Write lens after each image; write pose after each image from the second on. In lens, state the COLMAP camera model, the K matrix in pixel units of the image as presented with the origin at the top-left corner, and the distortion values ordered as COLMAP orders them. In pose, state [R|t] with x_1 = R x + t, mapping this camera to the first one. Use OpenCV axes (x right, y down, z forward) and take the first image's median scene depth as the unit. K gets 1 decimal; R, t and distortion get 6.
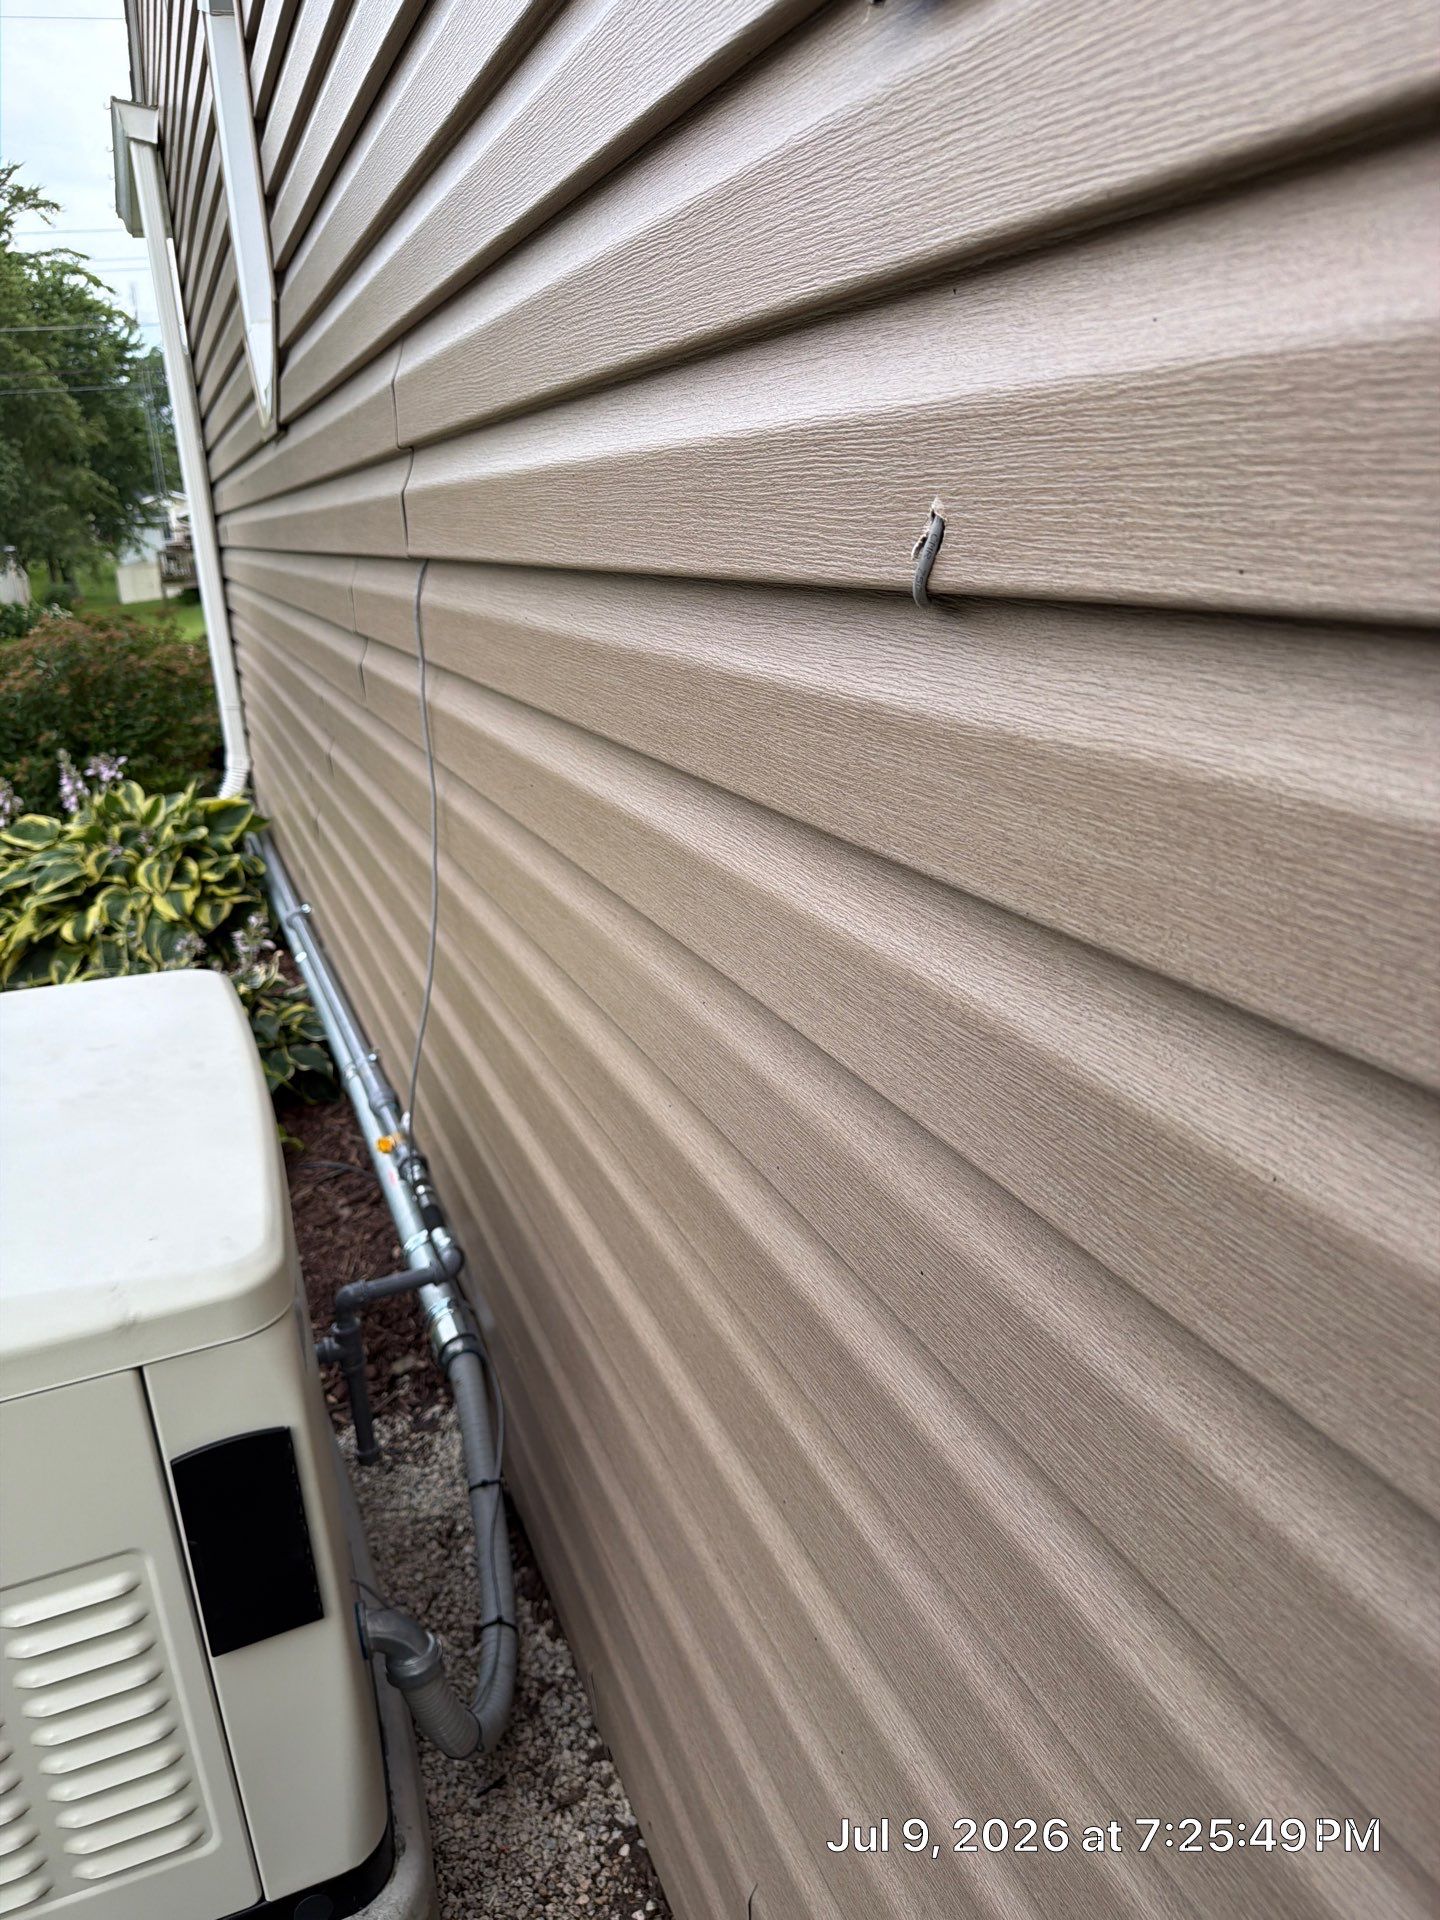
lens RADIAL K [[1401.3, 0, 720.0], [0, 1401.3, 960.0], [0, 0, 1]] dist [0.001393, -0.012894]
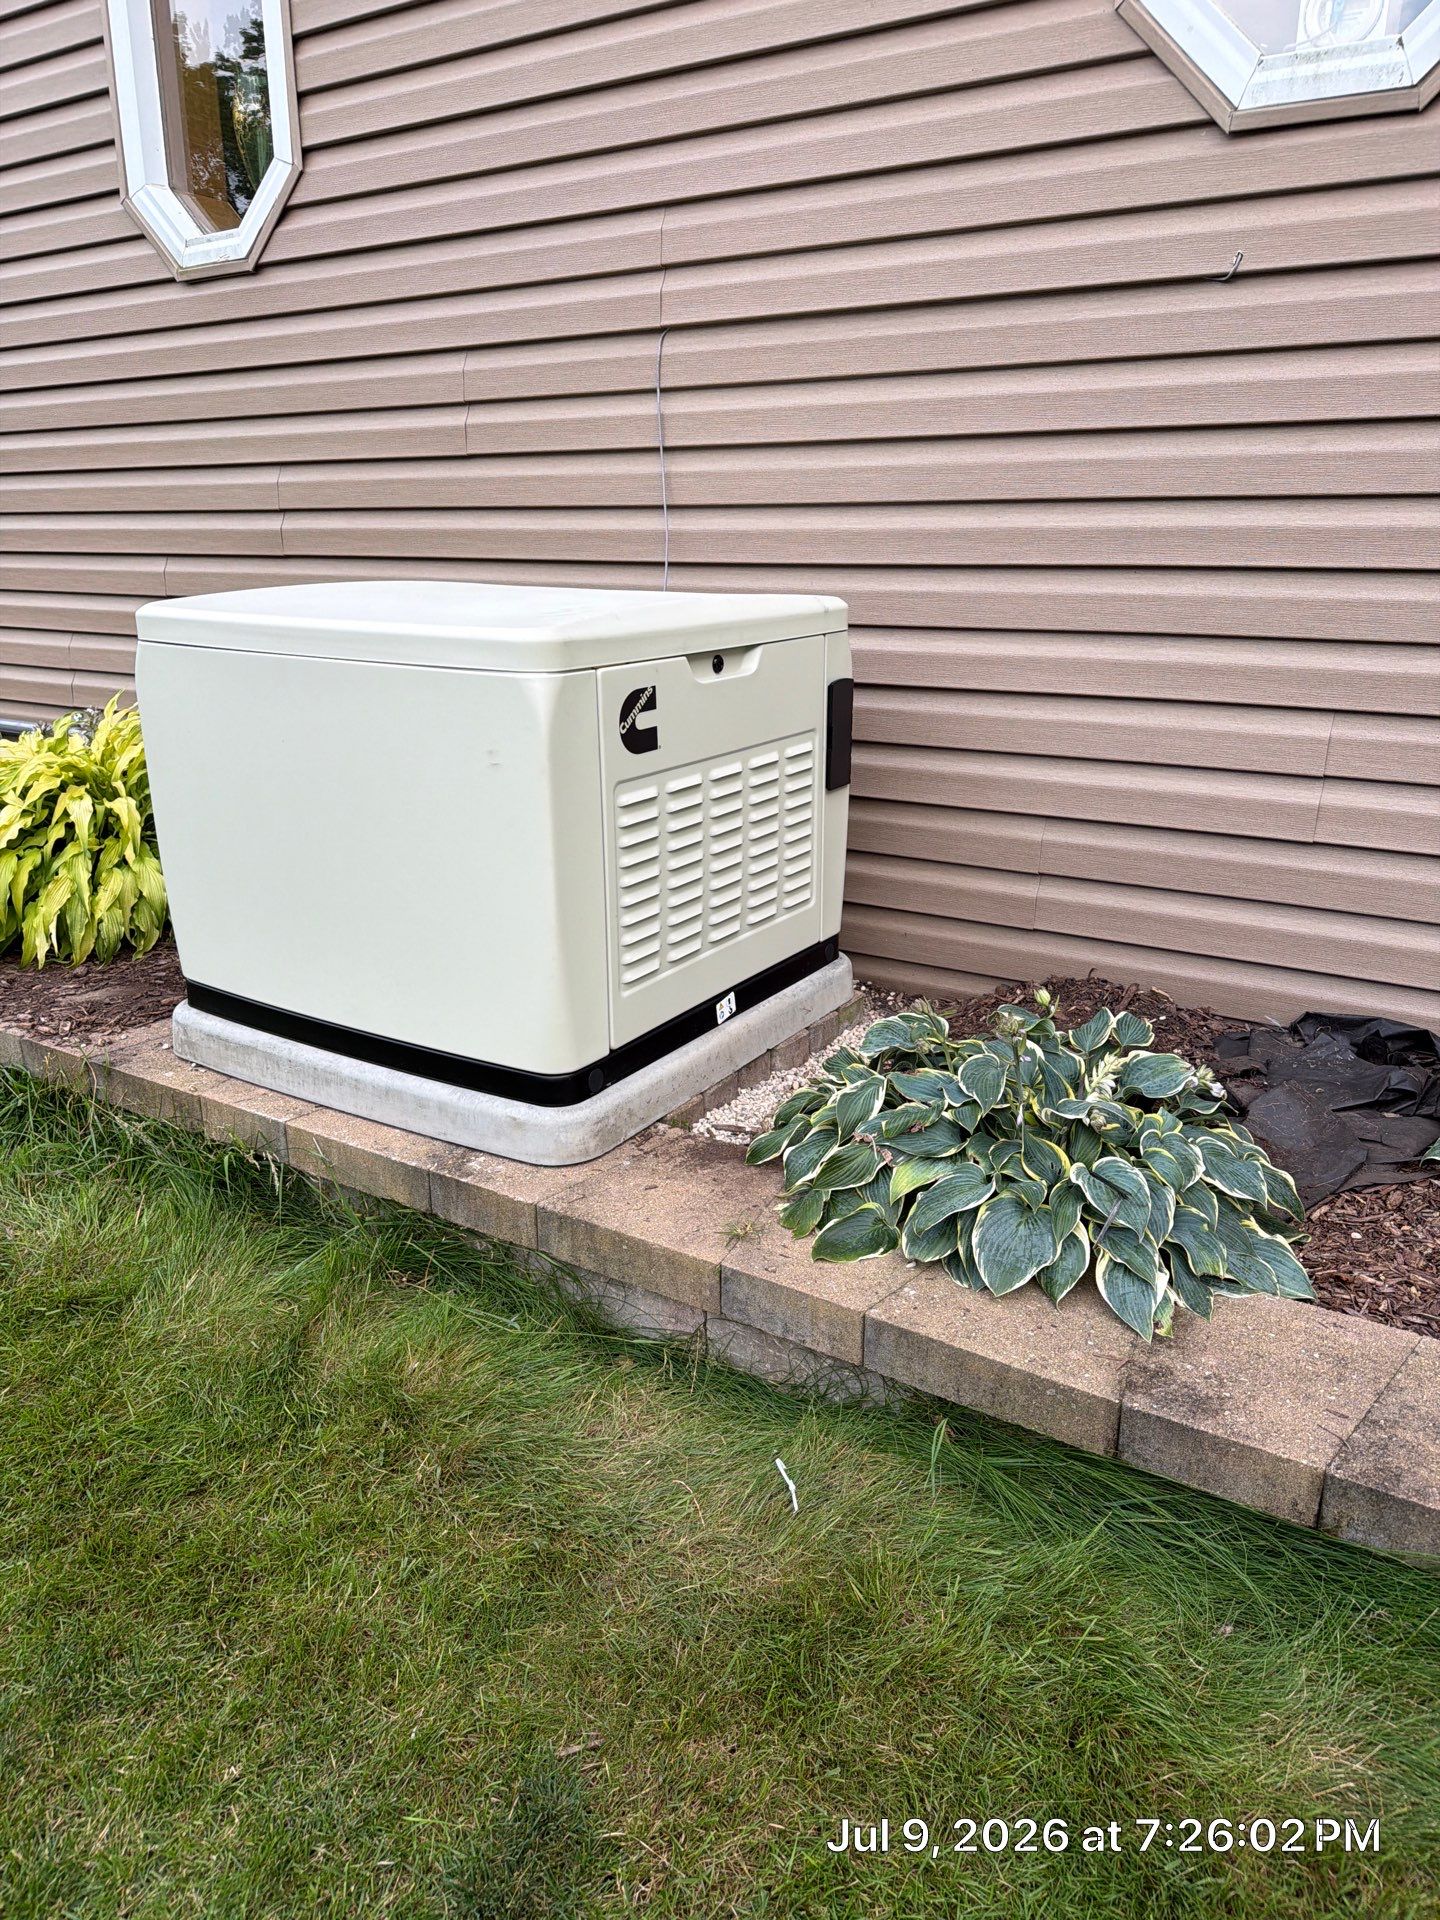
lens RADIAL K [[1381.8, 0, 714.3], [0, 1381.8, 981.0], [0, 0, 1]] dist [0.041188, -0.063864]
pose [[0.812053, -0.139247, 0.566727, -0.486743], [0.145878, 0.988721, 0.033907, 0.188903], [-0.565057, 0.055139, 0.823208, -0.184498]]
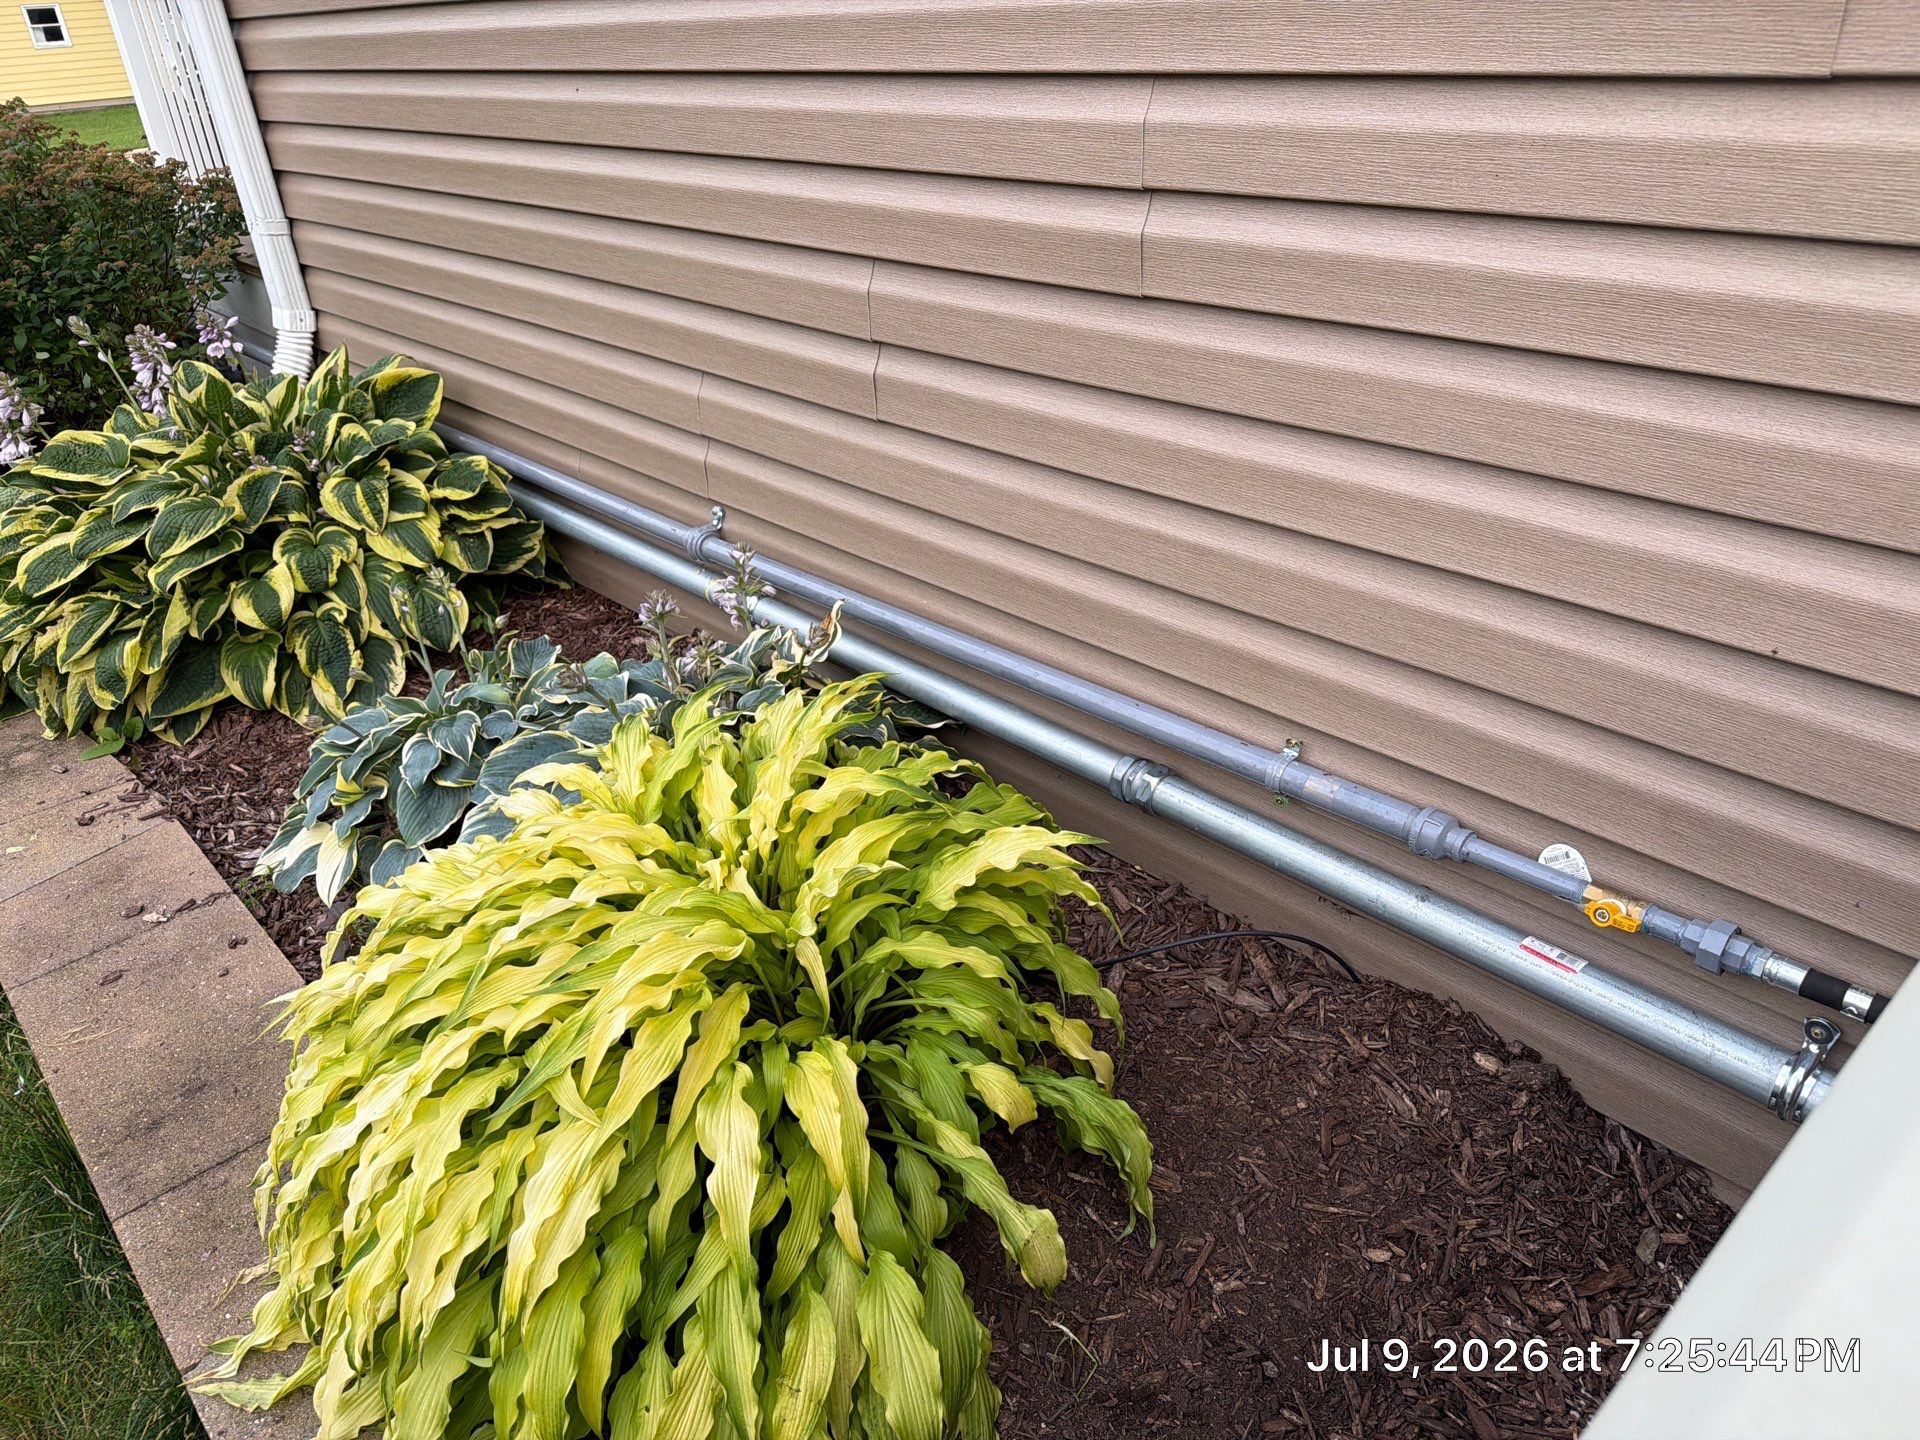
lens RADIAL K [[1339.9, 0, 961.2], [0, 1339.9, 749.4], [0, 0, 1]] dist [0.003441, 0.001179]
pose [[0.929926, -0.190104, 0.314797, -0.362599], [0.126482, 0.969133, 0.211620, -0.046221], [-0.345310, -0.156975, 0.925267, 0.323640]]
